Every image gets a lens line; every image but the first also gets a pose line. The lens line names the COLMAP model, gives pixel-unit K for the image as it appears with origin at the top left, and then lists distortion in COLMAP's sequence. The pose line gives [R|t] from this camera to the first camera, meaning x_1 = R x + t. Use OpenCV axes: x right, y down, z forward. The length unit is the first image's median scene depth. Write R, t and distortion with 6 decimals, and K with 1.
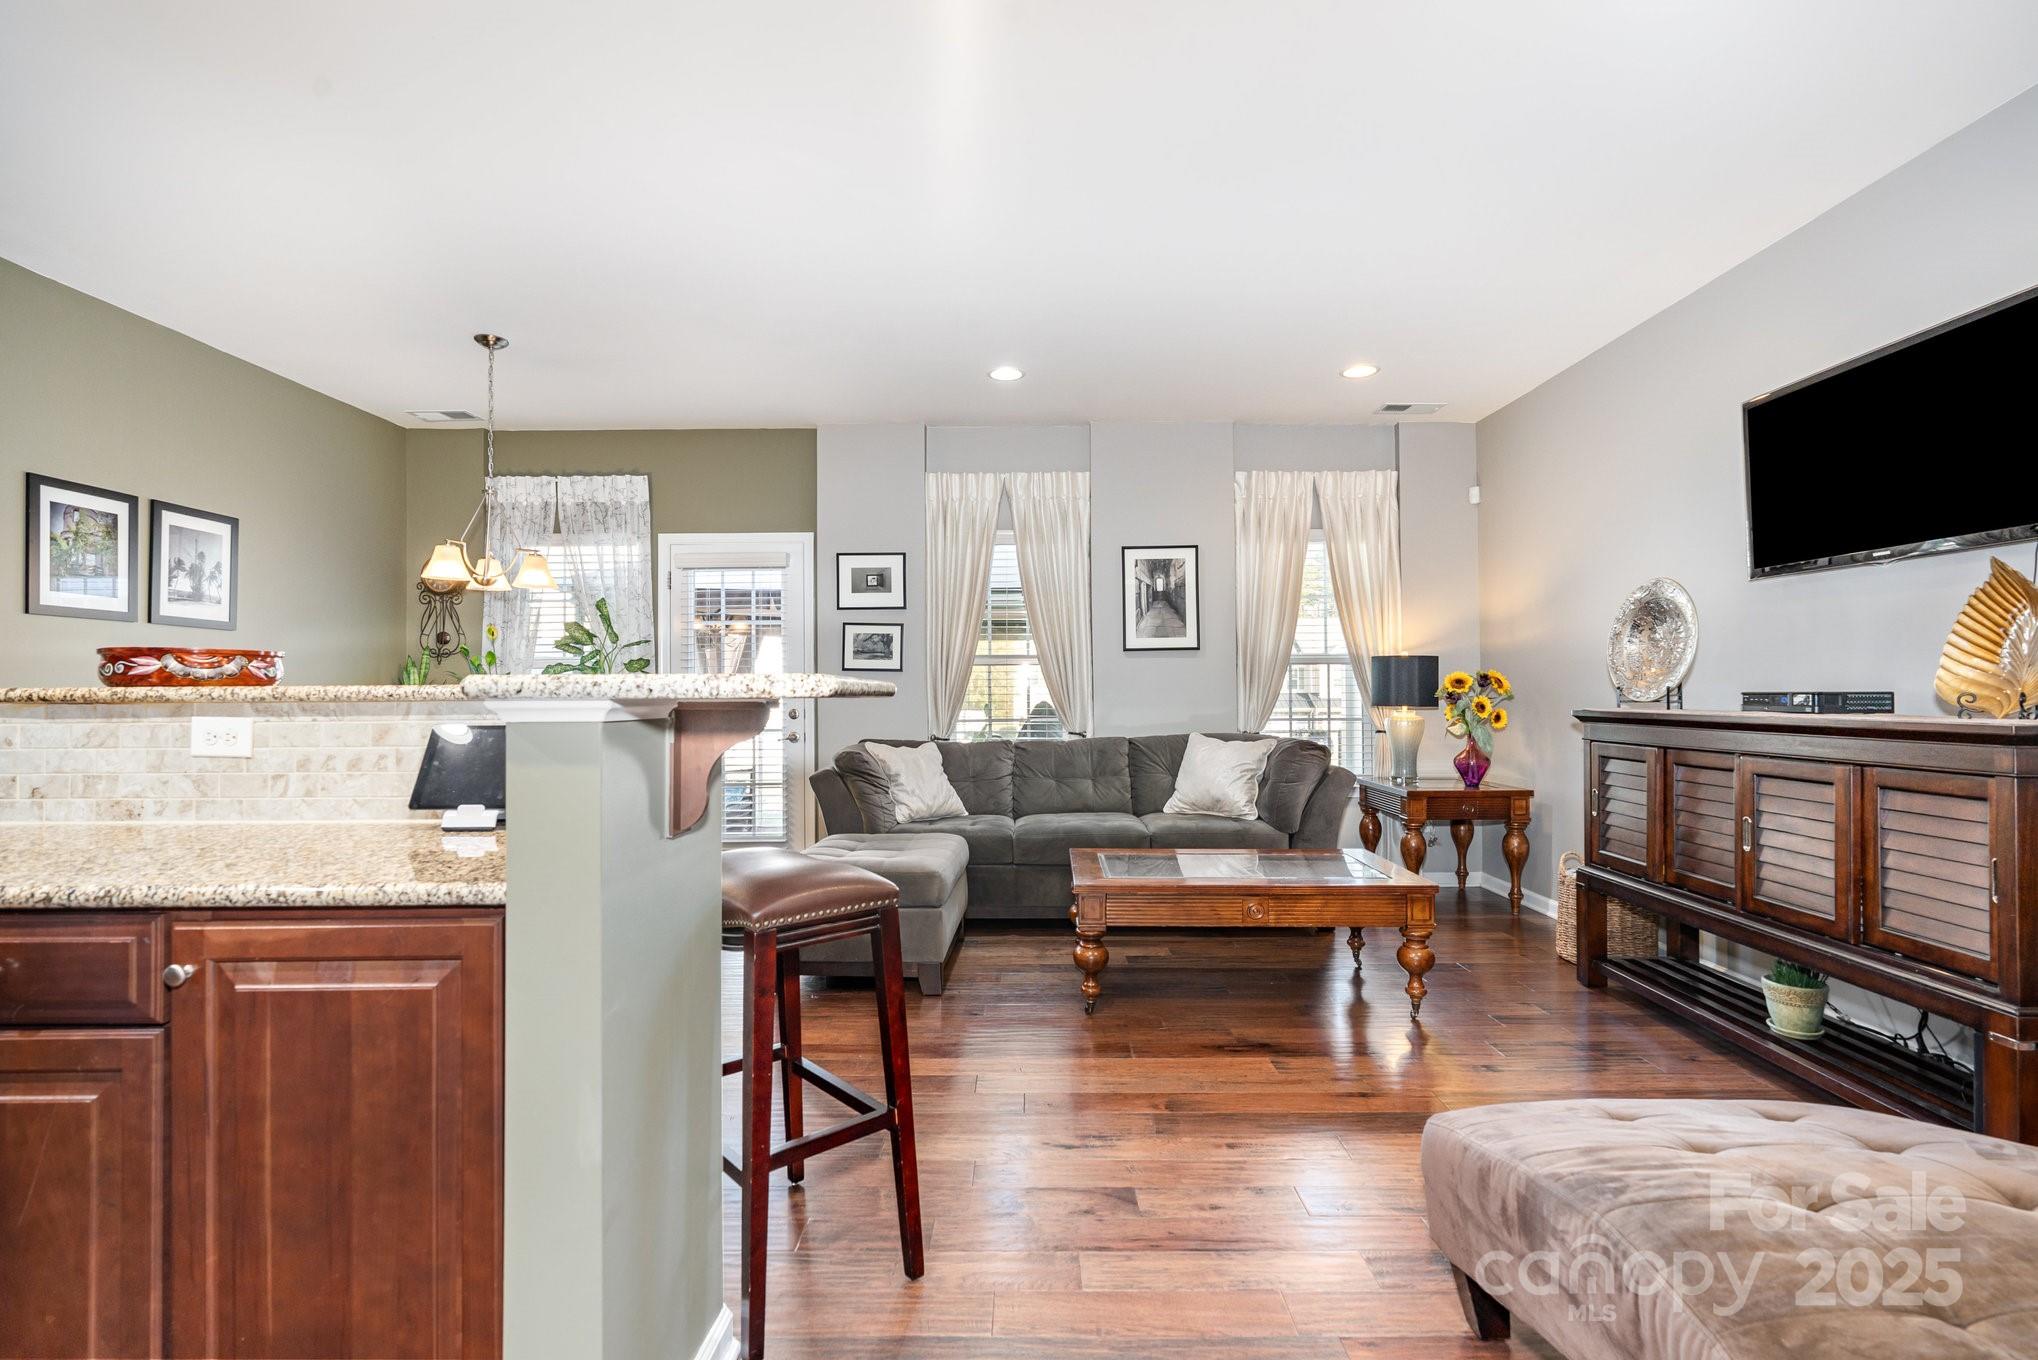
lens RADIAL K [[935.7, 0, 1033.4], [0, 935.7, 677.6], [0, 0, 1]] dist [-0.008658, 0.003170]
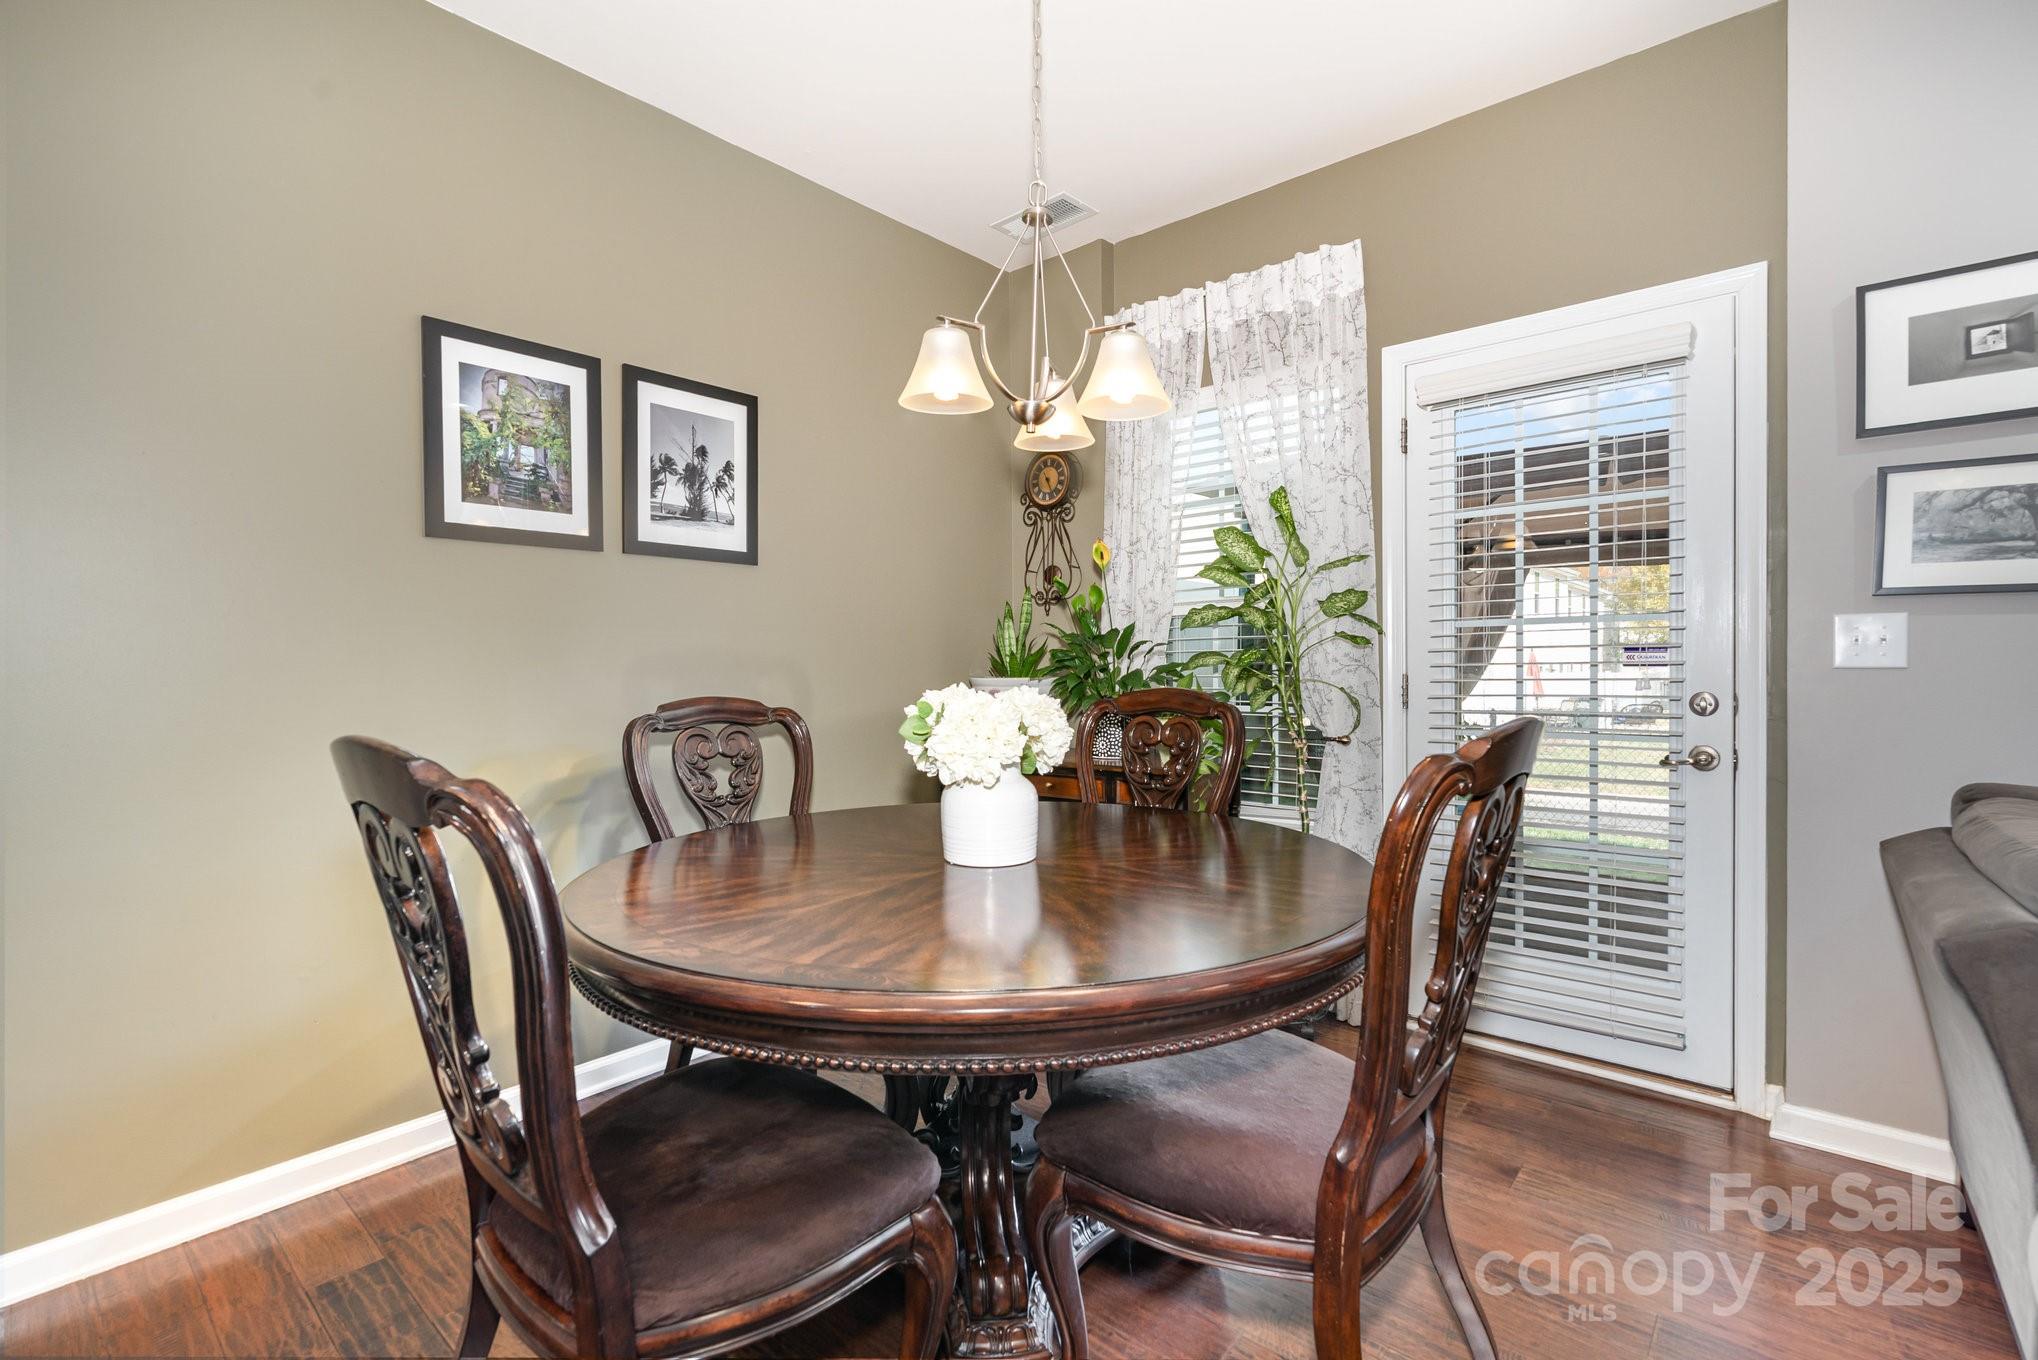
lens RADIAL K [[935.7, 0, 1018.3], [0, 935.7, 669.3], [0, 0, 1]] dist [-0.008658, 0.003170]
pose [[0.751692, 0.002075, -0.659511, -0.300455], [0.014722, 0.999693, 0.019925, 0.013884], [0.659350, -0.024687, 0.751431, 0.674660]]
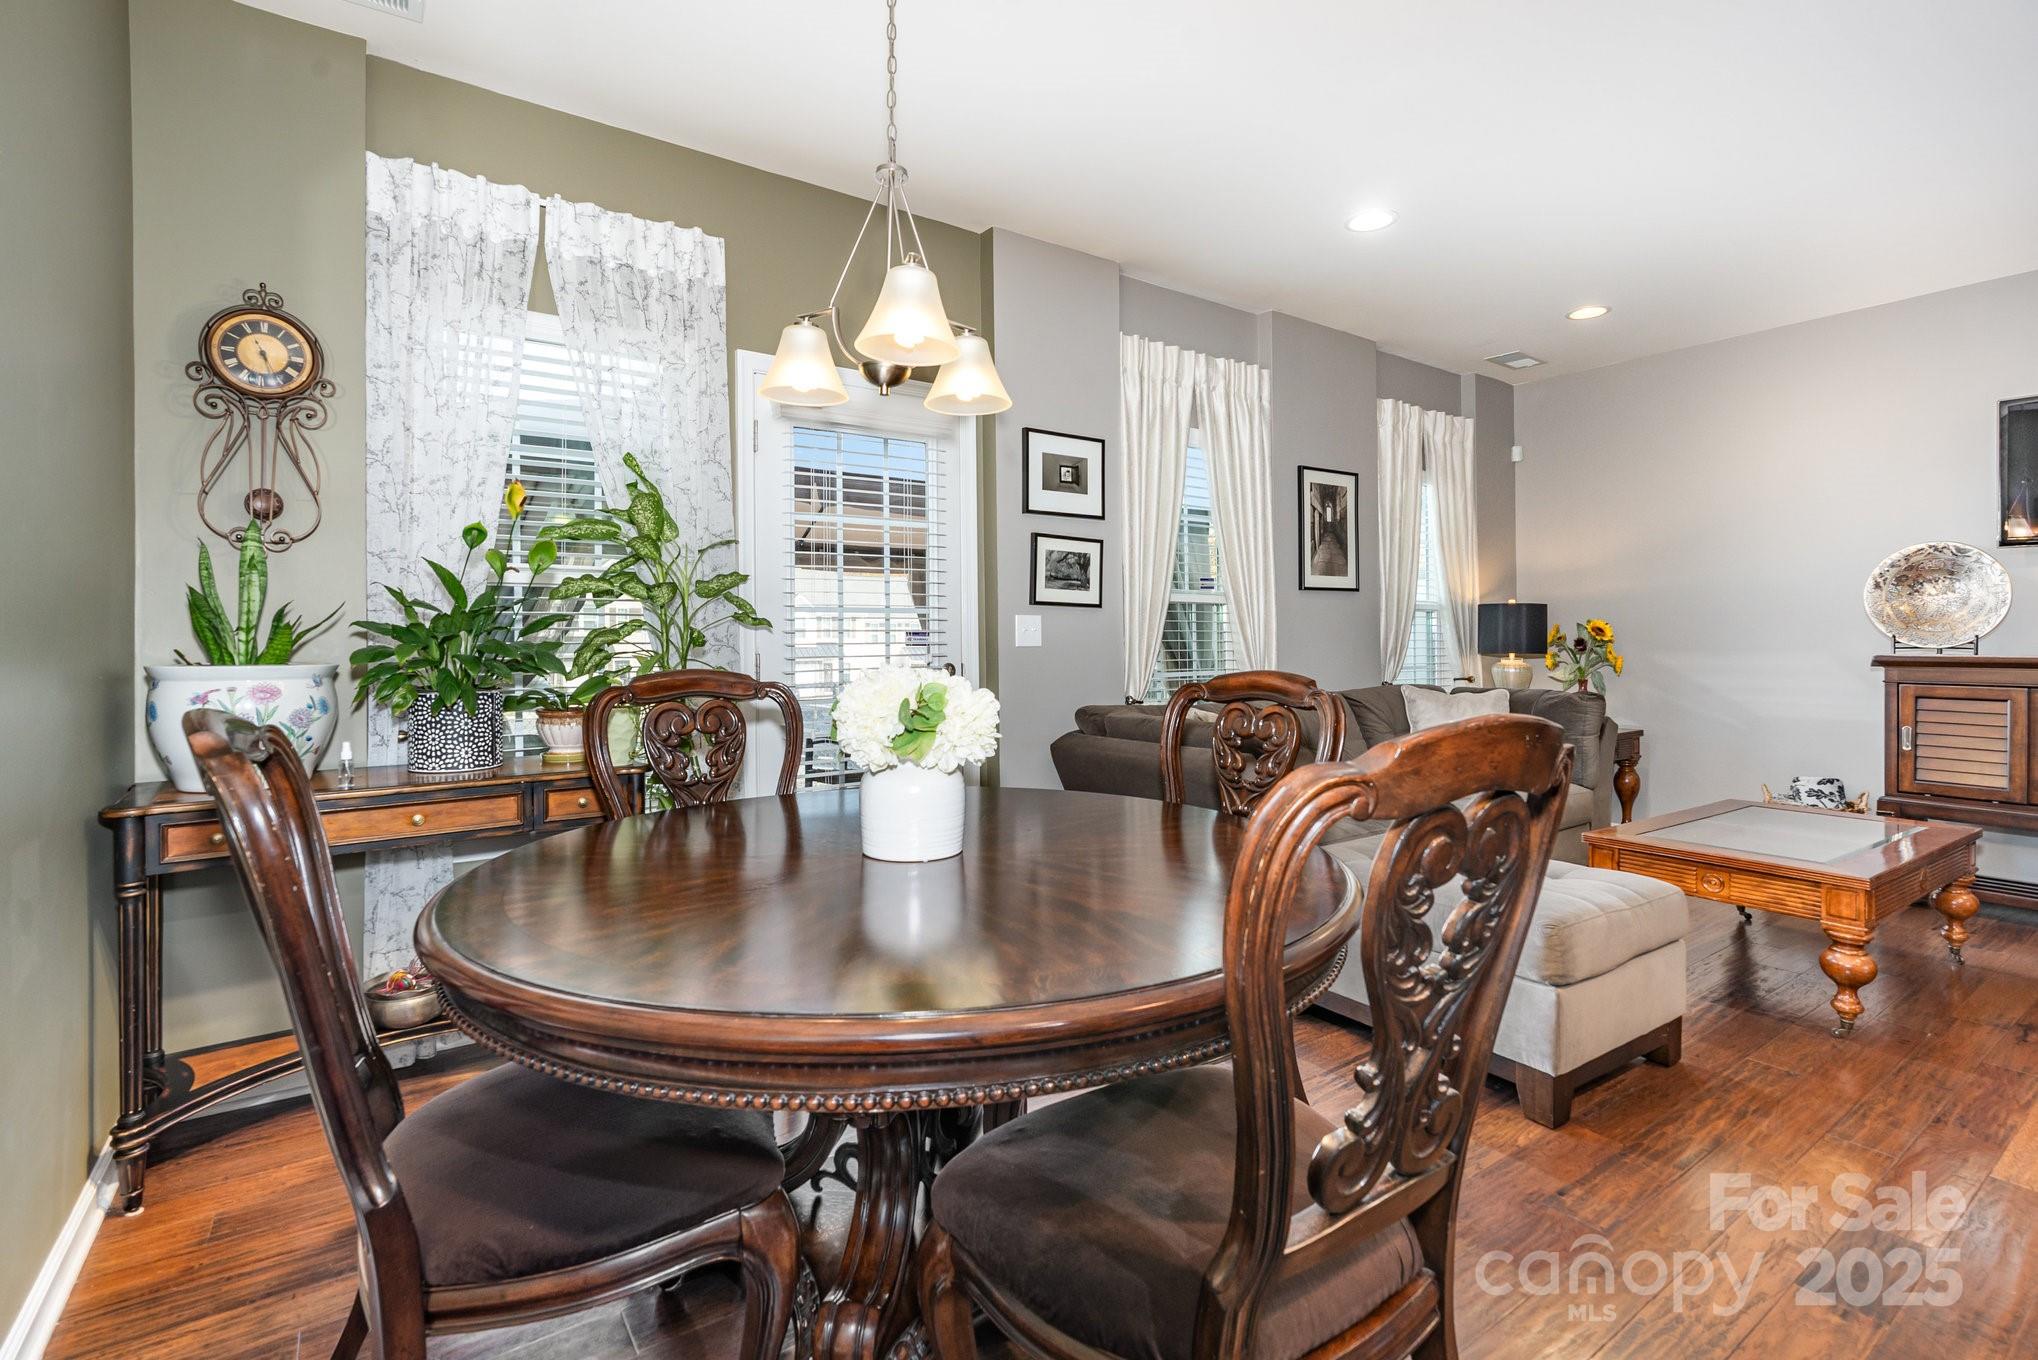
lens RADIAL K [[935.7, 0, 1037.0], [0, 935.7, 629.0], [0, 0, 1]] dist [-0.008658, 0.003170]
pose [[0.815209, 0.009927, 0.579081, -0.814272], [-0.010701, 0.999941, -0.002078, 0.015320], [-0.579068, -0.004503, 0.815267, 0.631525]]
